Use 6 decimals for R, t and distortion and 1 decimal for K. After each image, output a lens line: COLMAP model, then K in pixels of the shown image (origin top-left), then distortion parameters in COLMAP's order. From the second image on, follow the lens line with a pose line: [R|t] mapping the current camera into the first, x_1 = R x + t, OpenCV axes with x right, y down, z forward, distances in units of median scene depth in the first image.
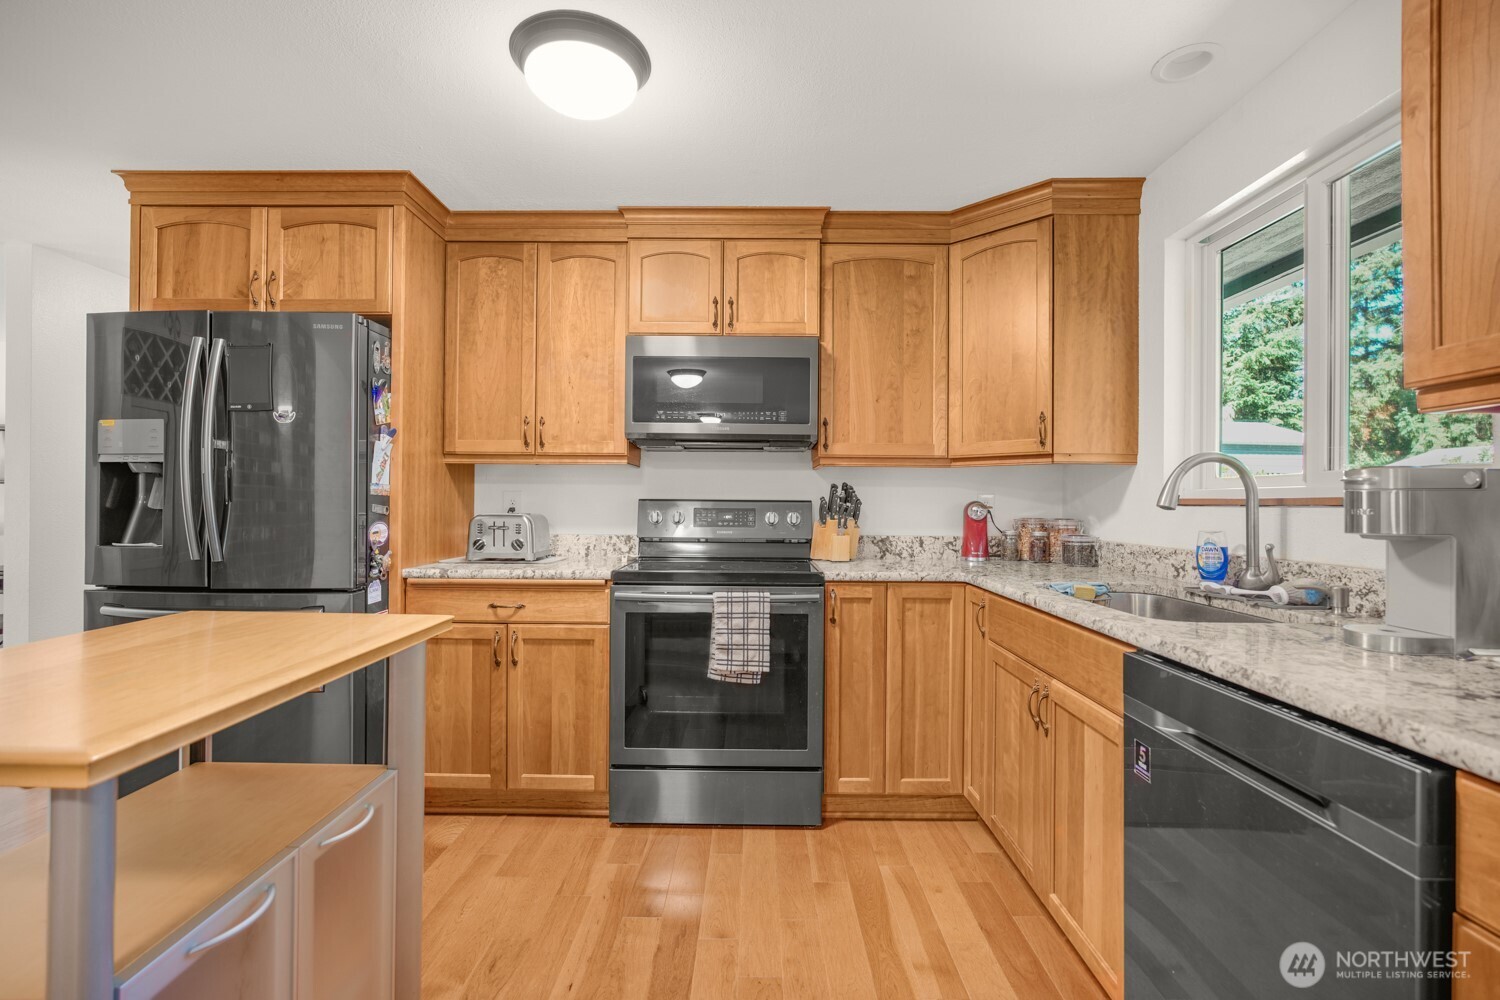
lens RADIAL K [[675.3, 0, 750.0], [0, 675.3, 500.0], [0, 0, 1]] dist [-0.004085, 0.000443]
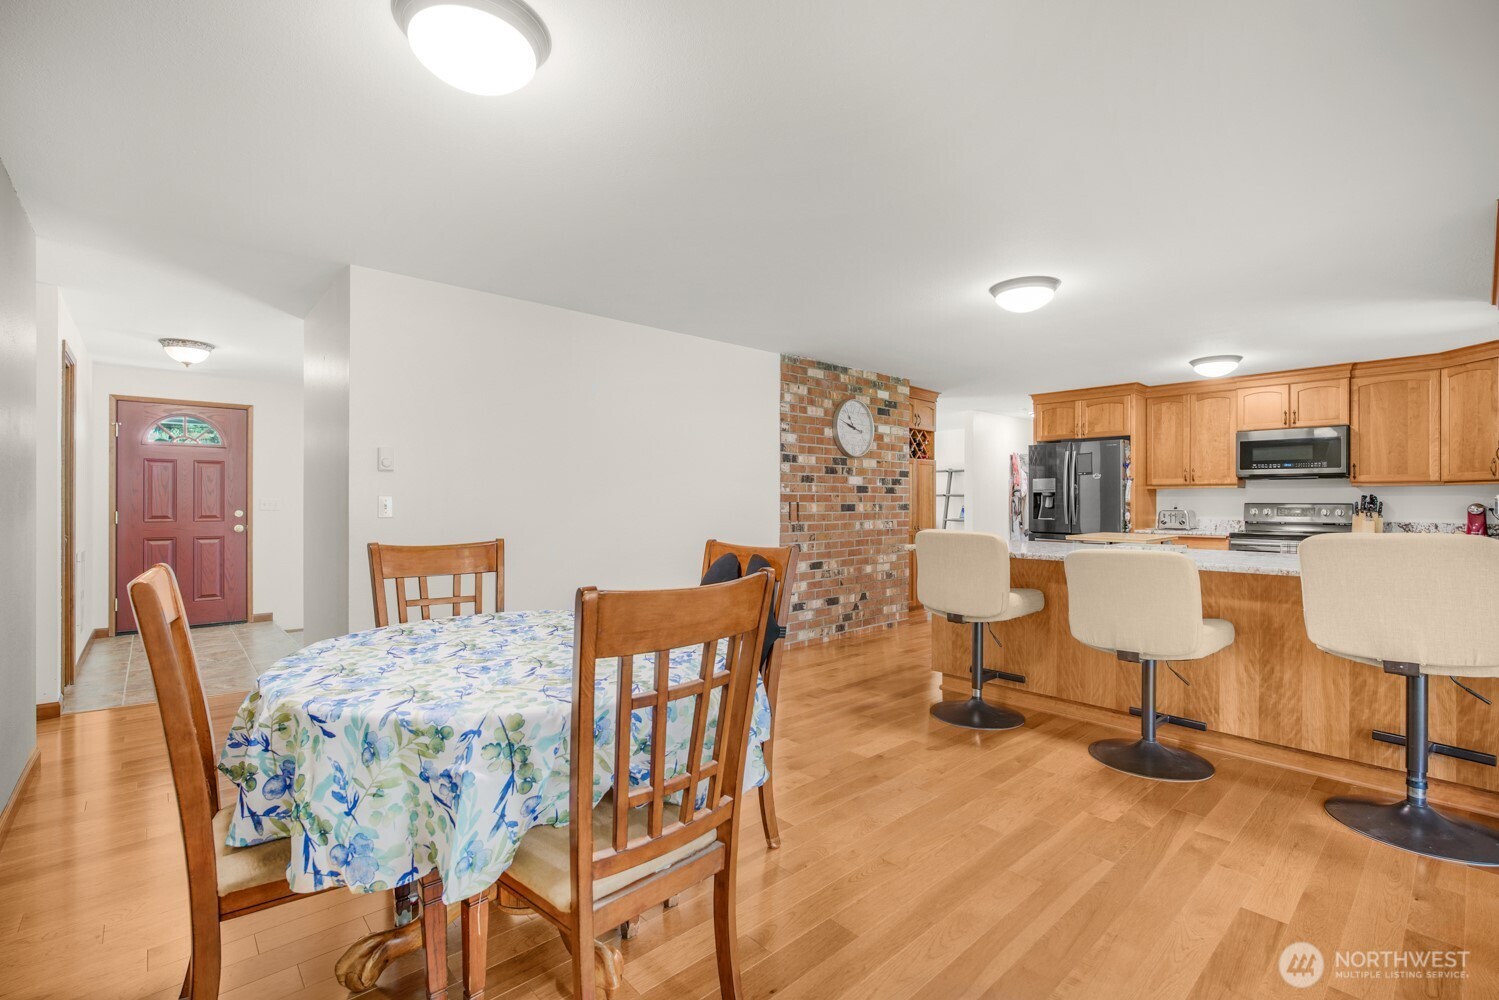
lens RADIAL K [[674.8, 0, 749.5], [0, 674.8, 500.0], [0, 0, 1]] dist [-0.004085, 0.000443]
pose [[0.683336, -0.007389, -0.730067, 0.346383], [0.006200, 0.999971, -0.004318, -0.012746], [0.730078, -0.001576, 0.683362, -1.725874]]
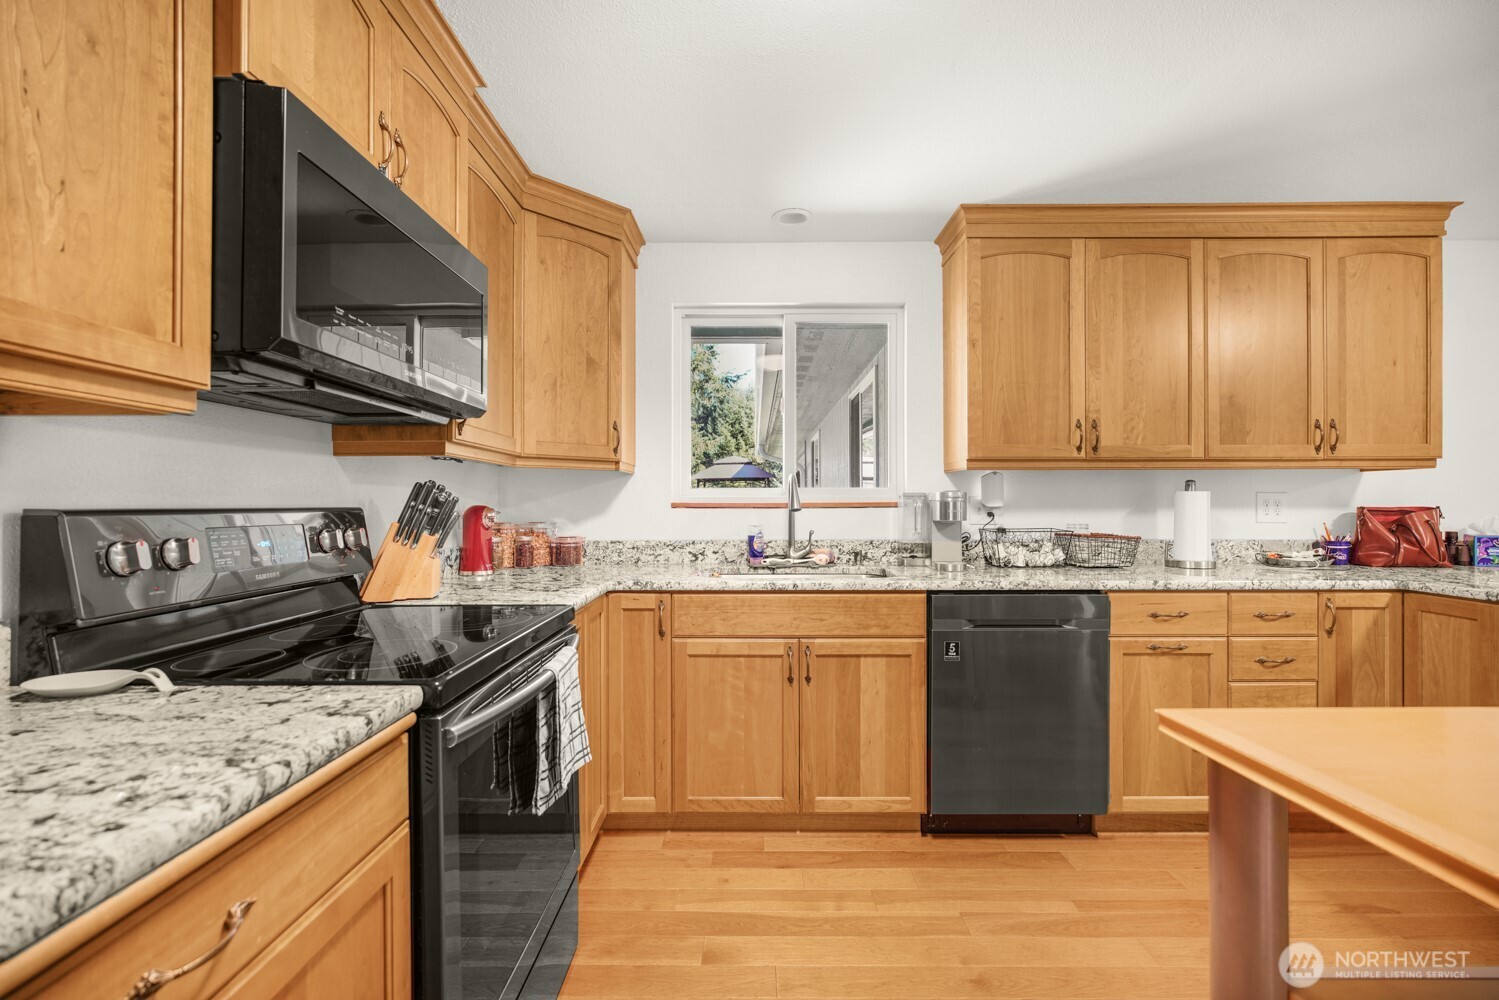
lens RADIAL K [[656.7, 0, 749.5], [0, 656.7, 500.0], [0, 0, 1]] dist [-0.003138, 0.000041]
pose [[0.006520, -0.003640, 0.999972, -0.540150], [-0.003071, 0.999989, 0.003660, -0.010106], [-0.999974, -0.003095, 0.006509, 0.705302]]
